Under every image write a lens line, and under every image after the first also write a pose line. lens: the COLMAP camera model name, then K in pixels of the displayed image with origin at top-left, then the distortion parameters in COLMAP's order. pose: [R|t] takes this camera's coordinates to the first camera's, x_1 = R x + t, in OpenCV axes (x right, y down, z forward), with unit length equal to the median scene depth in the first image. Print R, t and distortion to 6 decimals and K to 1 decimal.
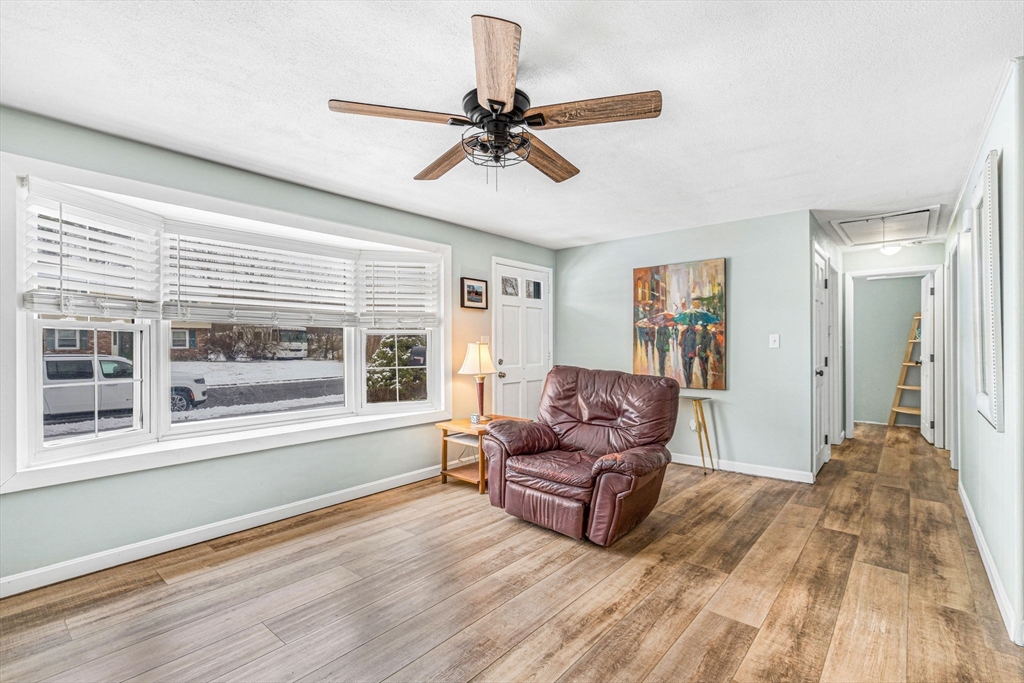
lens RADIAL K [[474.2, 0, 507.0], [0, 474.2, 344.9], [0, 0, 1]] dist [-0.009228, 0.002488]
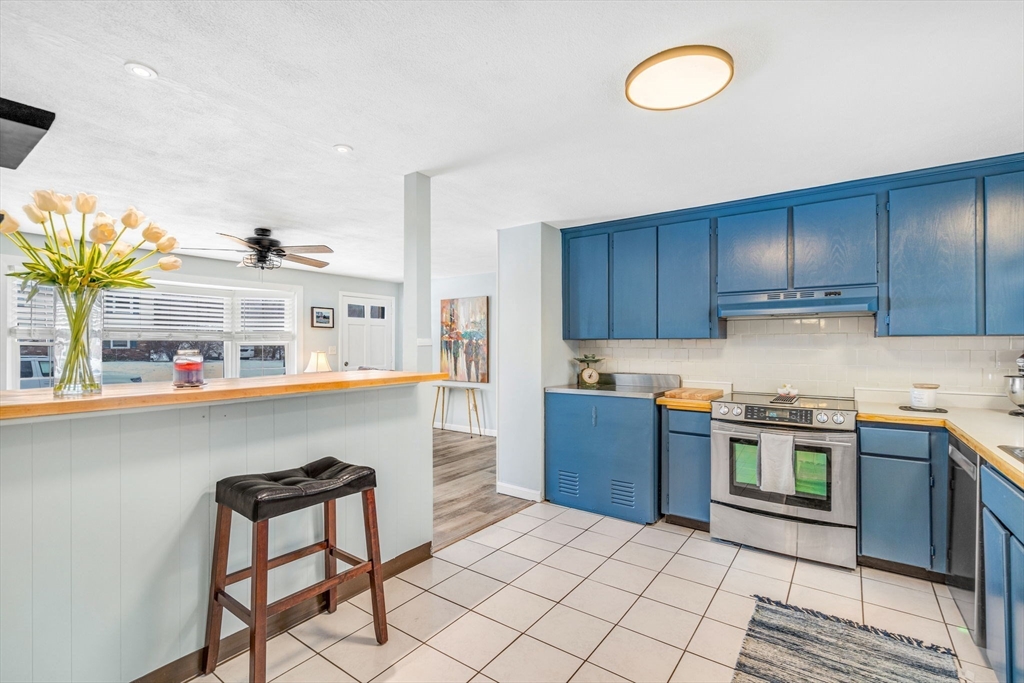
lens RADIAL K [[474.2, 0, 512.5], [0, 474.2, 343.0], [0, 0, 1]] dist [-0.009228, 0.002488]
pose [[0.996632, 0.003605, 0.081928, 0.407992], [-0.003395, 0.999991, -0.002699, -0.028060], [-0.081937, 0.002411, 0.996635, -0.521190]]
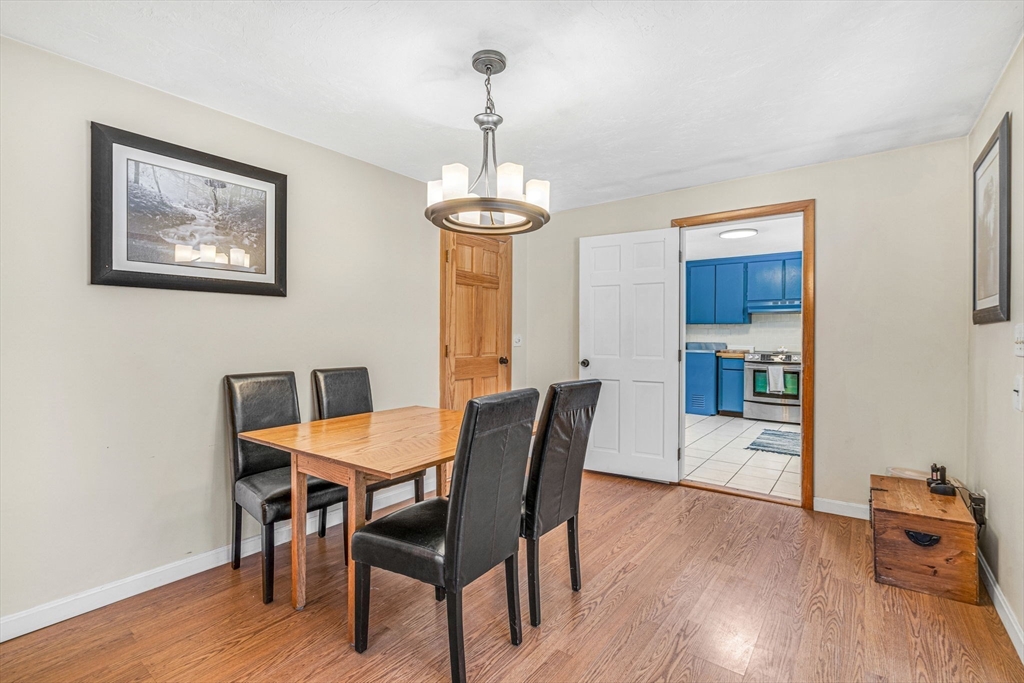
lens RADIAL K [[474.2, 0, 513.8], [0, 474.2, 338.6], [0, 0, 1]] dist [-0.009228, 0.002488]
pose [[0.998441, 0.005598, 0.055534, -0.039447], [-0.006370, 0.999885, 0.013732, -0.005925], [-0.055451, -0.014064, 0.998362, -1.275975]]
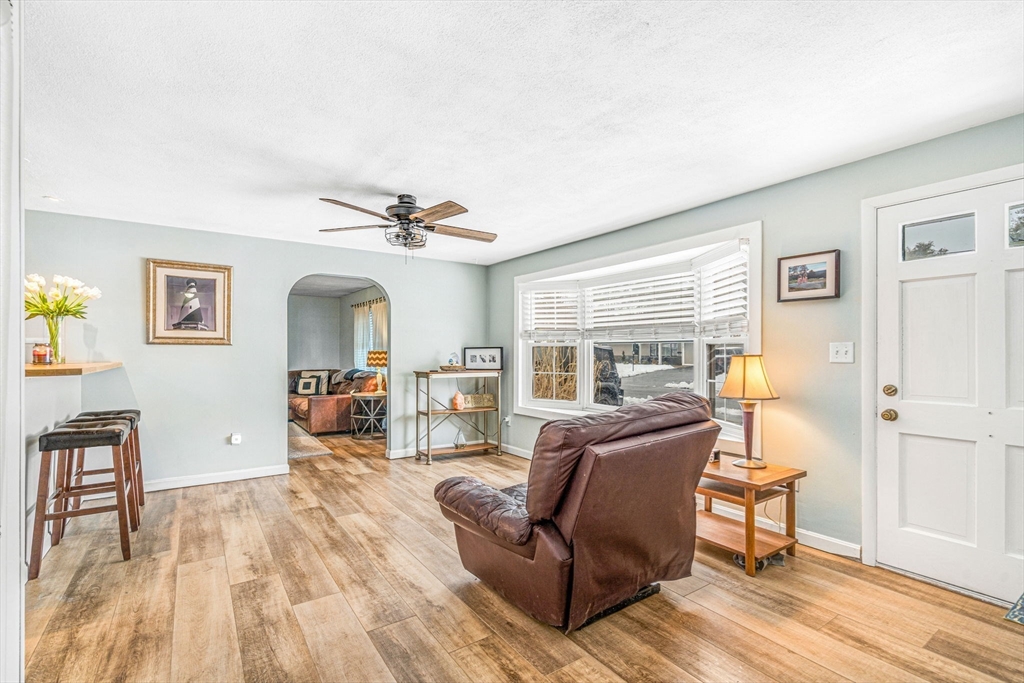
lens RADIAL K [[474.2, 0, 509.8], [0, 474.2, 343.4], [0, 0, 1]] dist [-0.009228, 0.002488]
pose [[-0.264162, -0.011267, -0.964413, 0.668807], [0.000650, 0.999929, -0.011860, -0.011684], [0.964478, -0.003760, -0.264136, 0.803740]]
